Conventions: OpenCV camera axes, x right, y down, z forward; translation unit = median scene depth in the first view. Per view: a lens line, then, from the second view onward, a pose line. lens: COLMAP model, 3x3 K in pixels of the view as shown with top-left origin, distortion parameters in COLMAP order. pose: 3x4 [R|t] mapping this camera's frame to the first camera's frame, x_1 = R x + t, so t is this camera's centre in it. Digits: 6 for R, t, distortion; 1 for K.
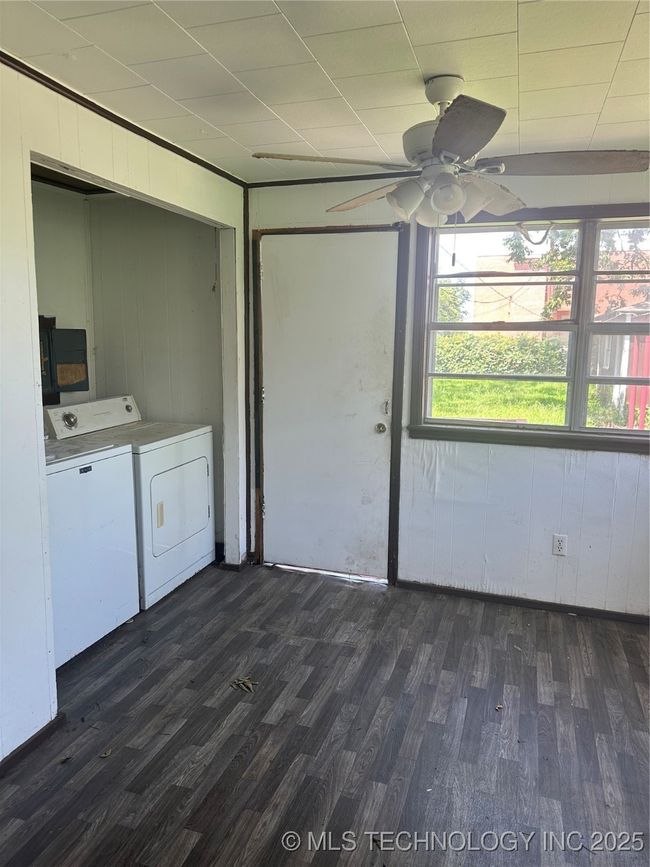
lens RADIAL K [[608.7, 0, 318.3], [0, 608.7, 429.3], [0, 0, 1]] dist [0.074743, -0.115721]
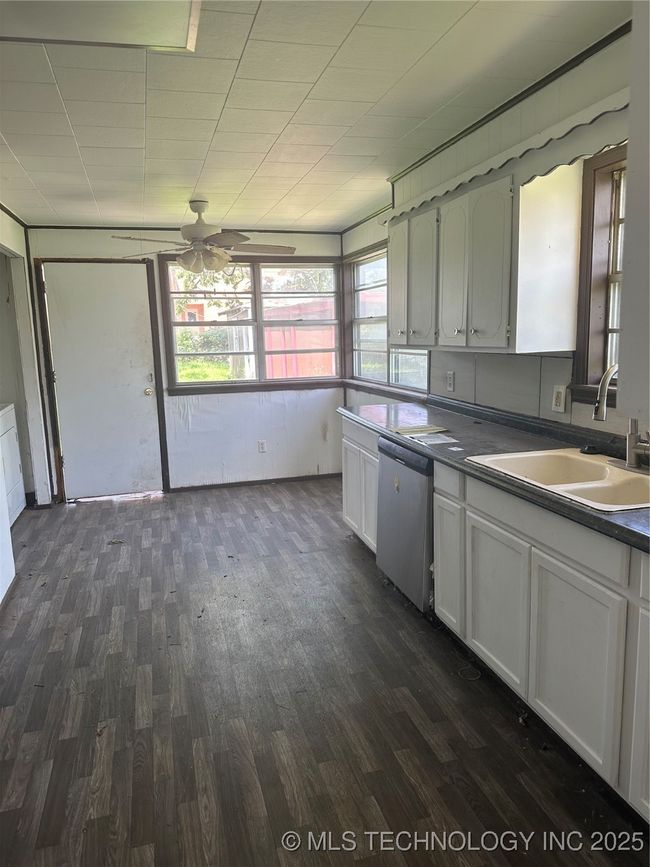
lens RADIAL K [[608.7, 0, 318.3], [0, 608.7, 429.3], [0, 0, 1]] dist [0.074743, -0.115721]
pose [[0.828425, -0.123767, 0.546254, -0.427781], [0.119479, 0.991882, 0.043539, 0.082078], [-0.547208, 0.029197, 0.836487, -0.560369]]
